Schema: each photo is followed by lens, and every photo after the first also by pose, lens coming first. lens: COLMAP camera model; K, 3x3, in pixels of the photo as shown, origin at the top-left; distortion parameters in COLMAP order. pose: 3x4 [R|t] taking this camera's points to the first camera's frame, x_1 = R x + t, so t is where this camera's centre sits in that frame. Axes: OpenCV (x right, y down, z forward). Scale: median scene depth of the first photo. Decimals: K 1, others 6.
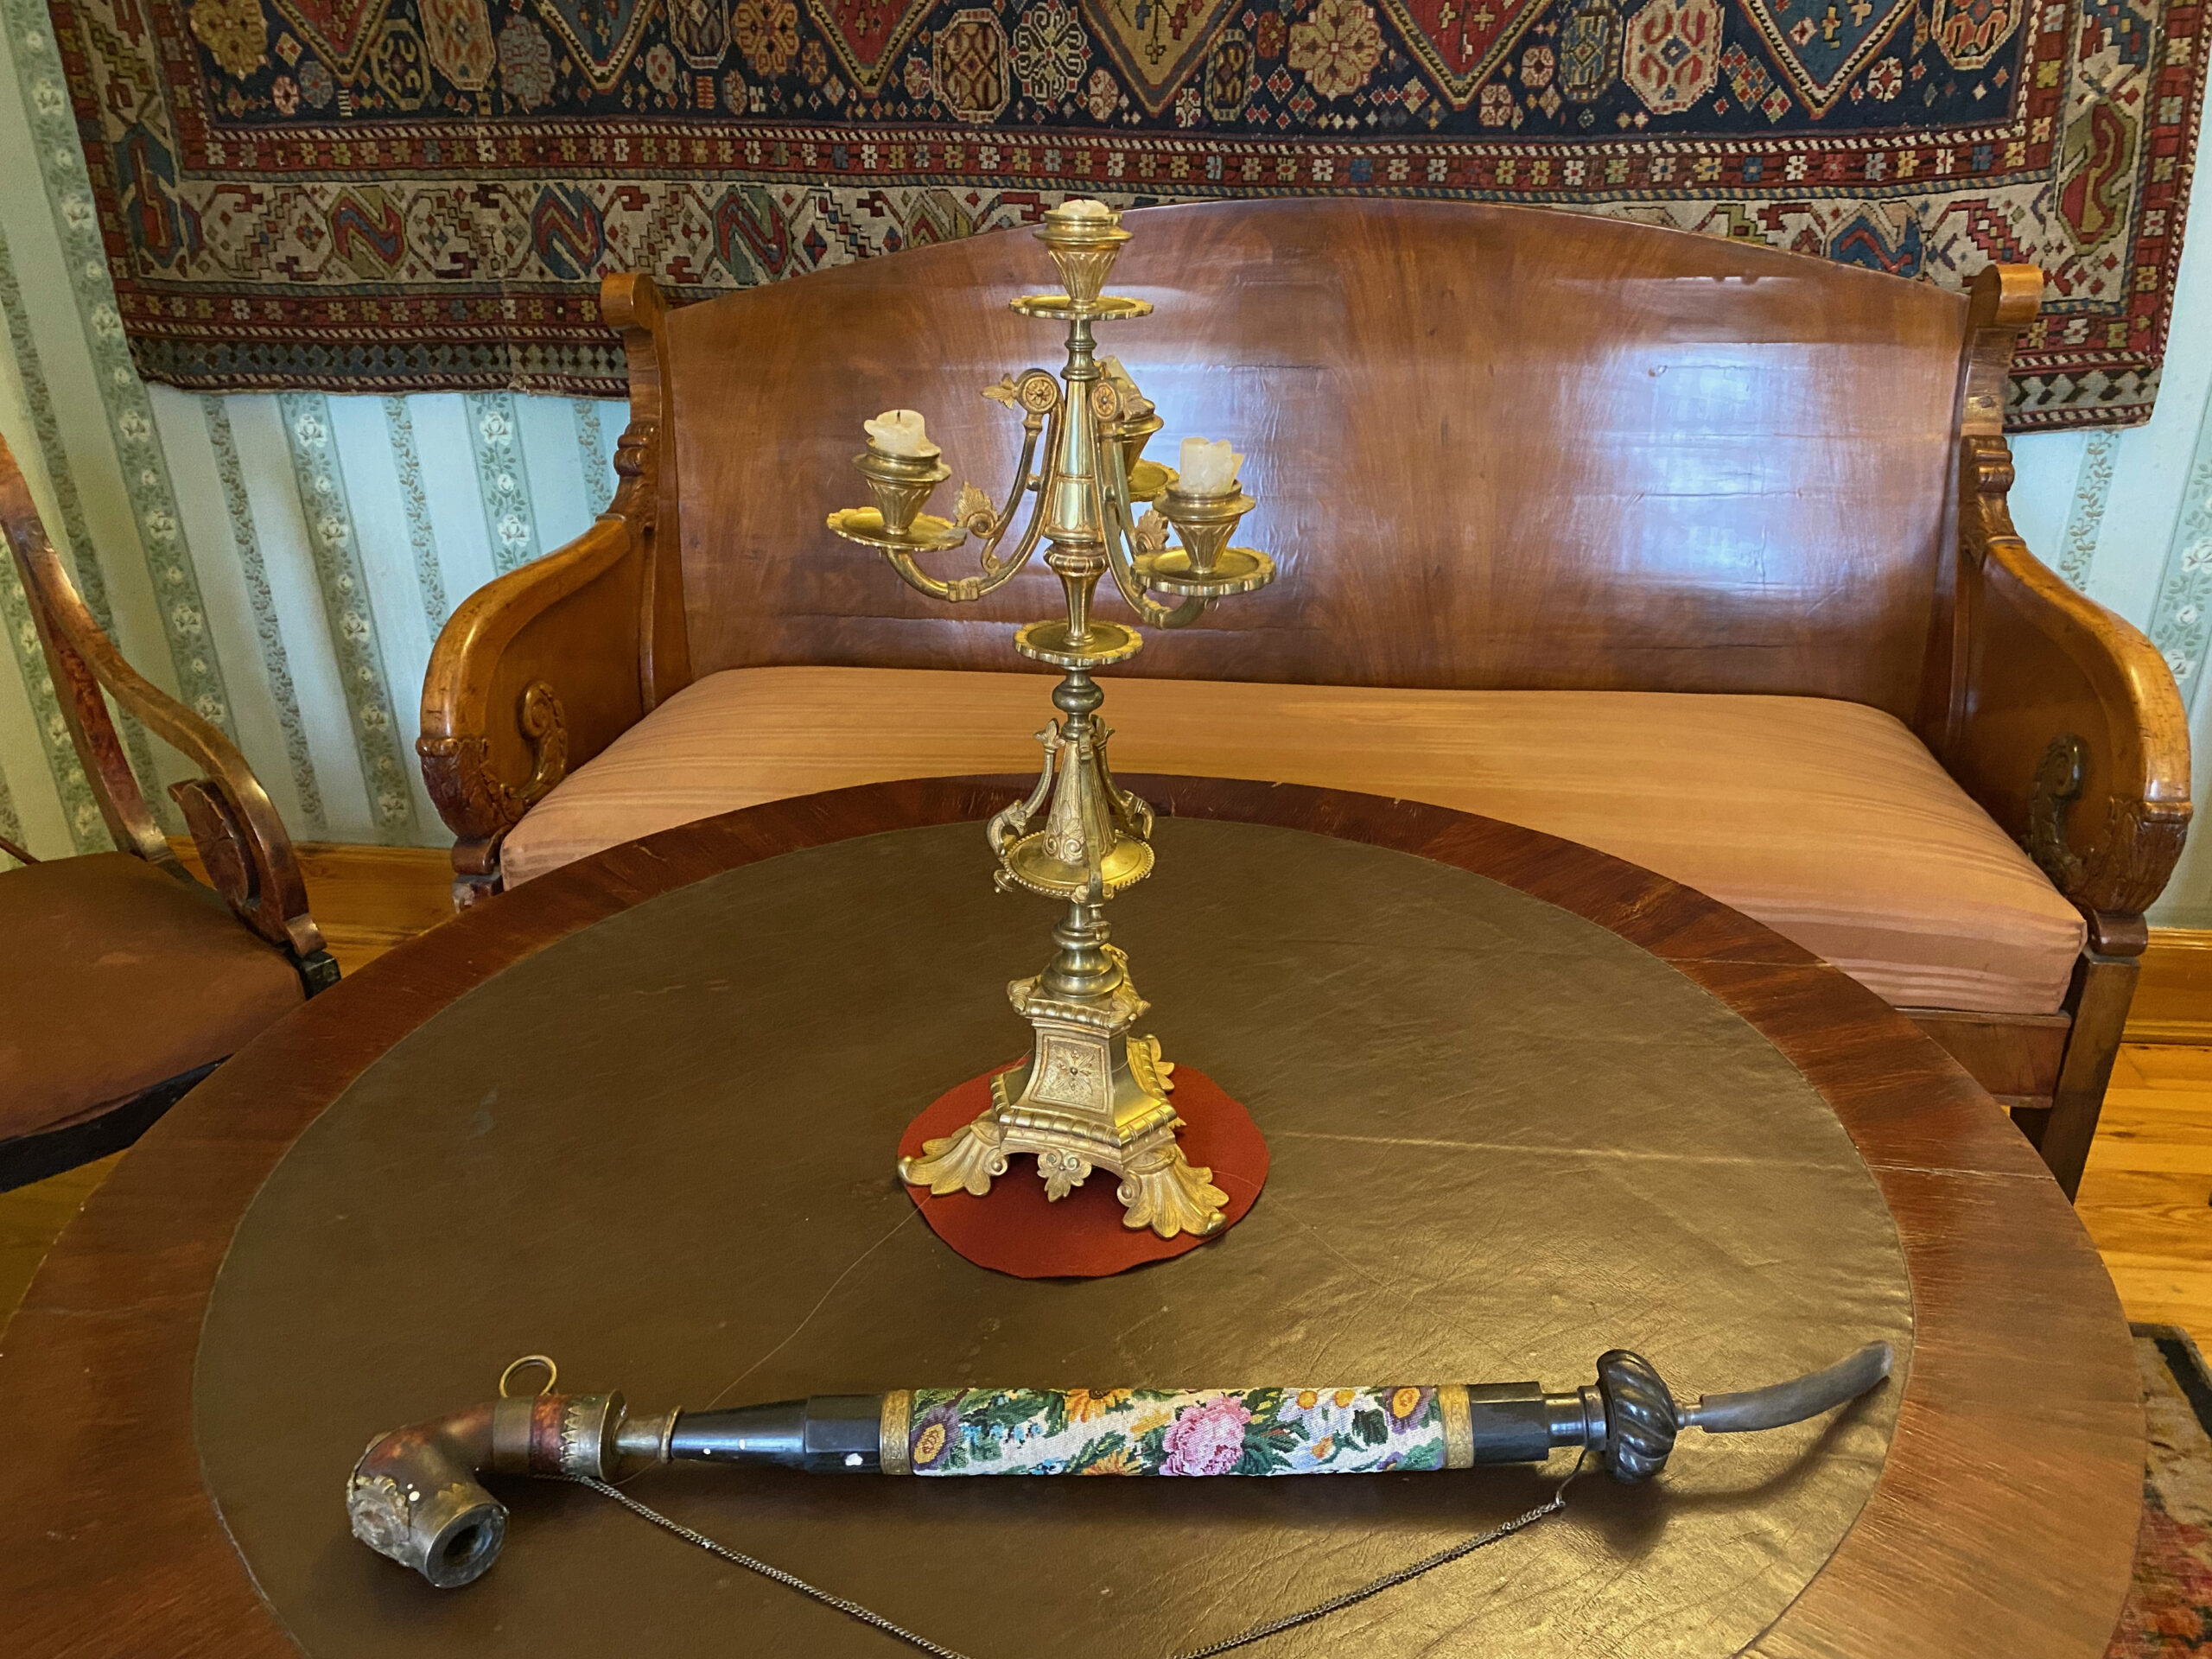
lens RADIAL K [[1689.8, 0, 1113.5], [0, 1689.8, 827.6], [0, 0, 1]] dist [0.016832, -0.019282]
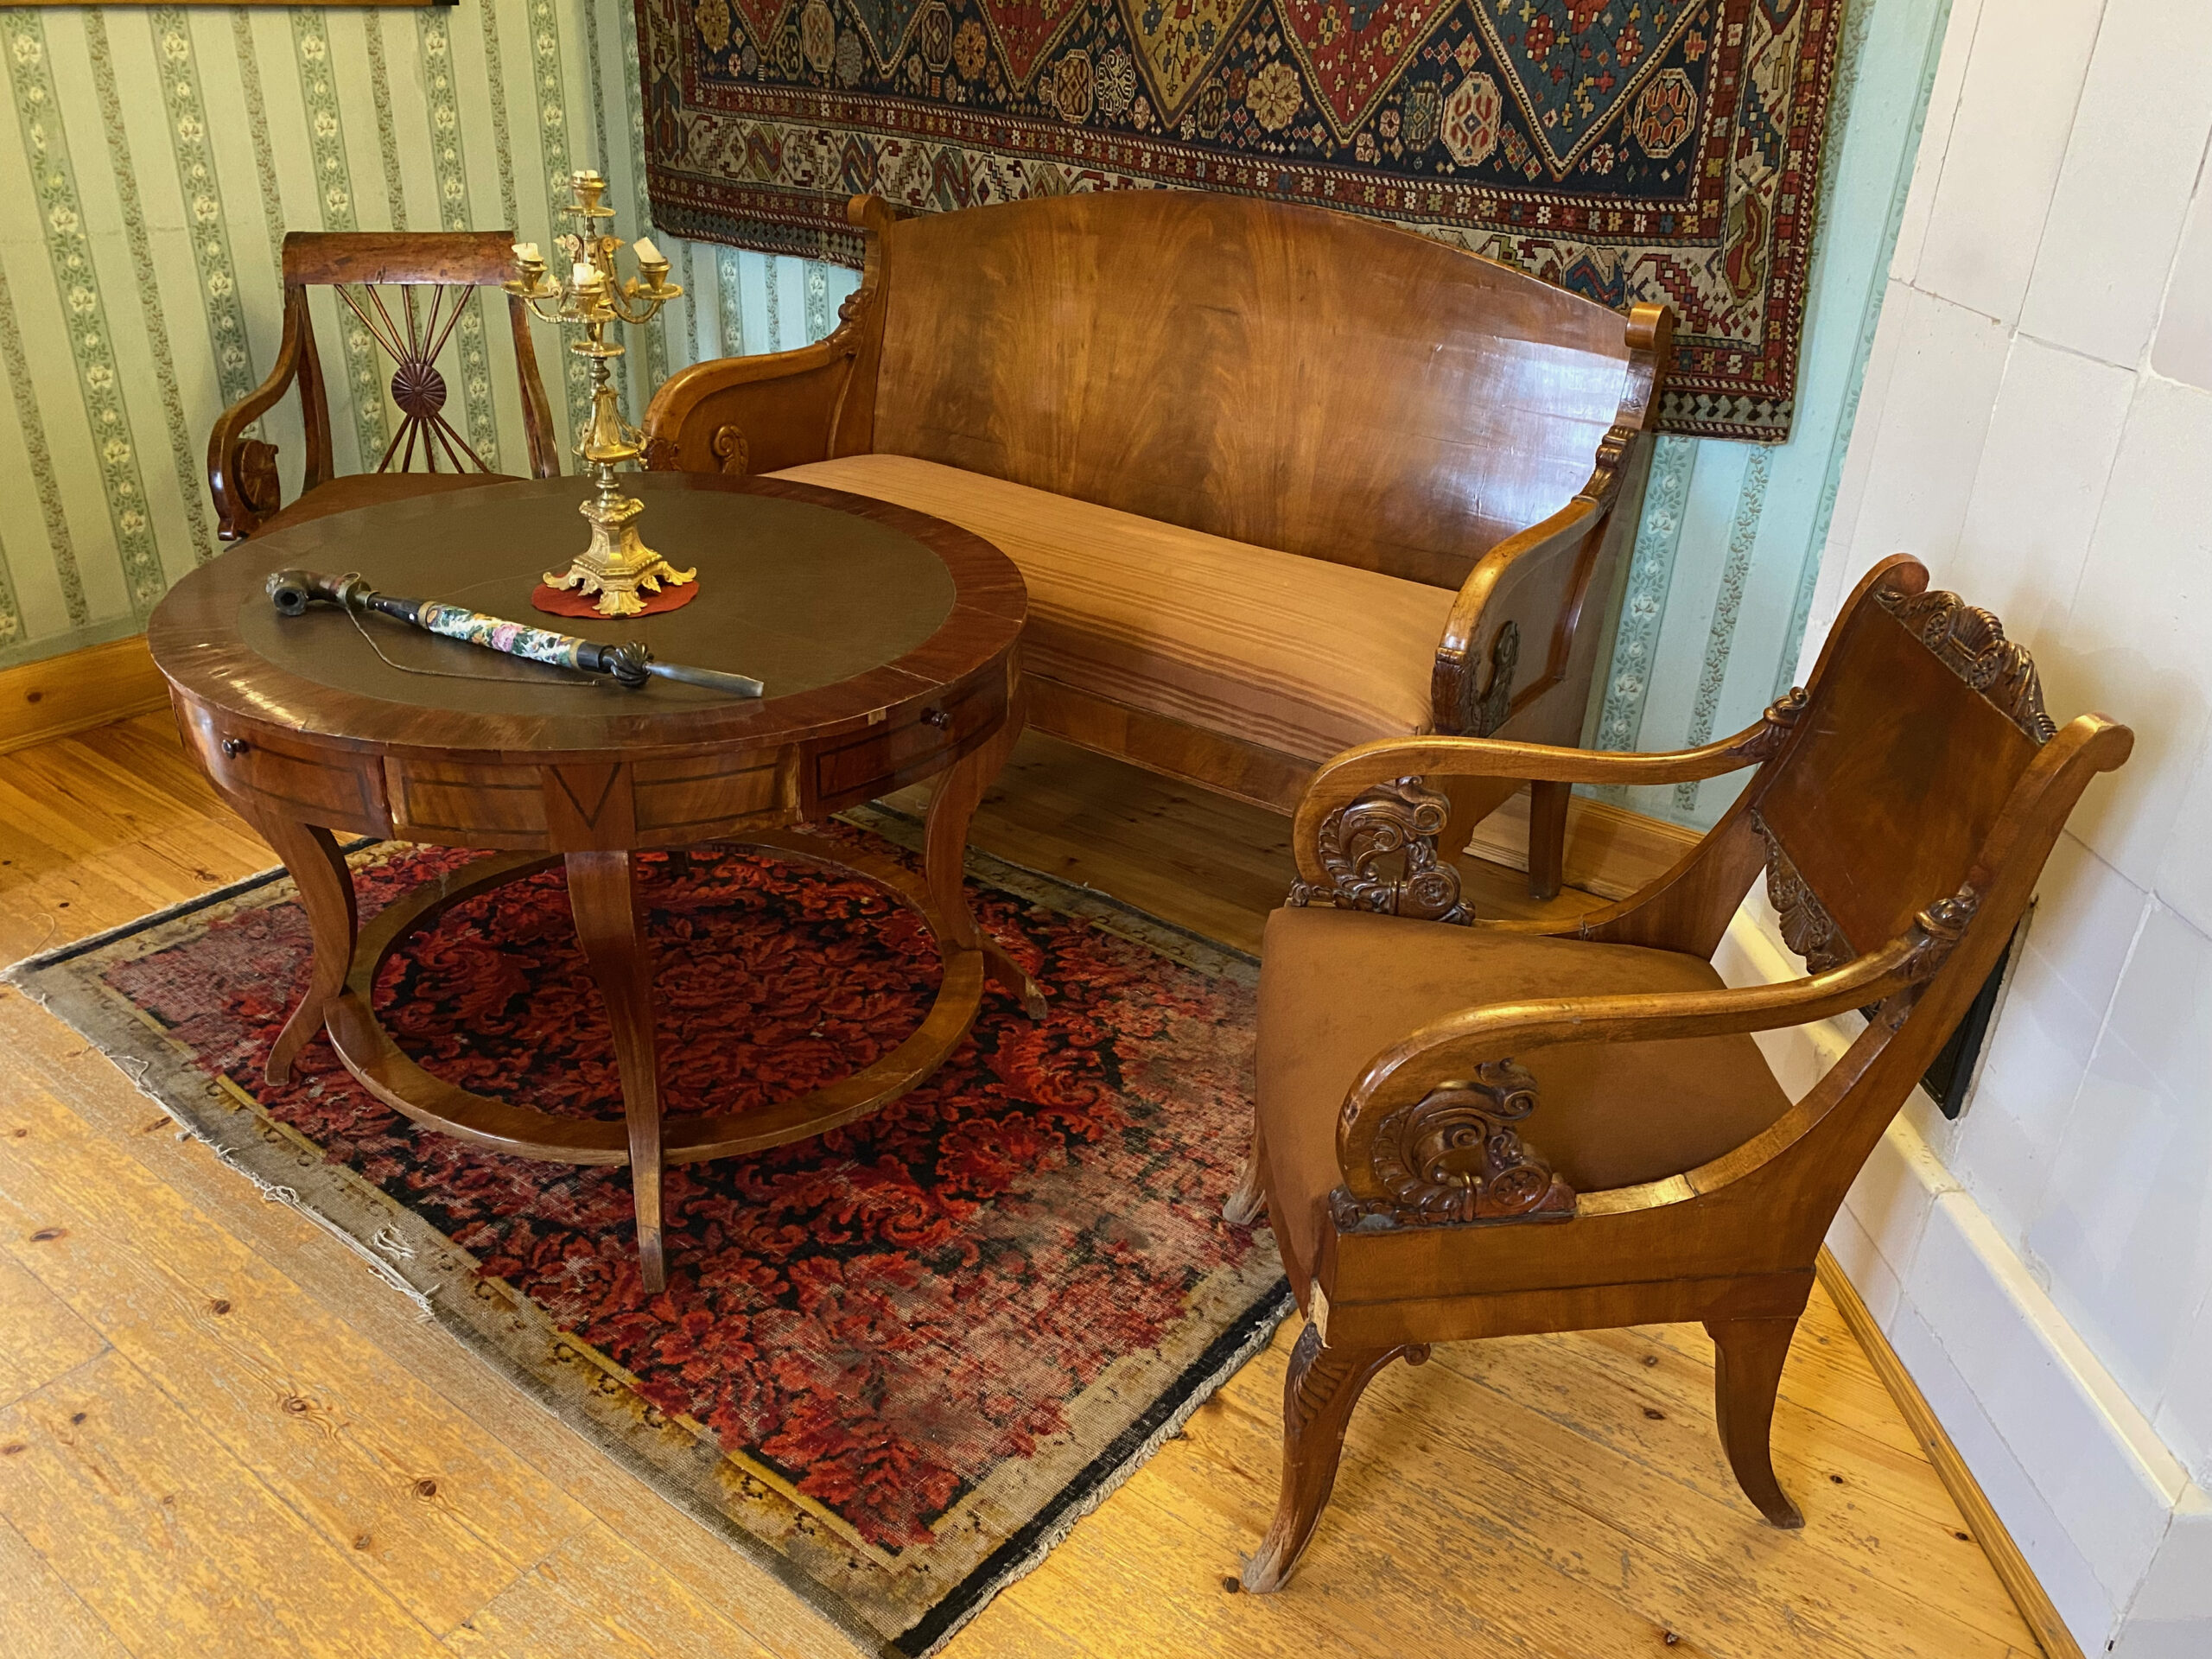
lens RADIAL K [[1689.8, 0, 1101.0], [0, 1689.8, 826.0], [0, 0, 1]] dist [0.016832, -0.019282]
pose [[0.882972, 0.261228, -0.390027, 0.724330], [-0.251158, 0.964829, 0.077622, 0.074419], [0.396586, 0.029420, 0.917526, -0.387862]]
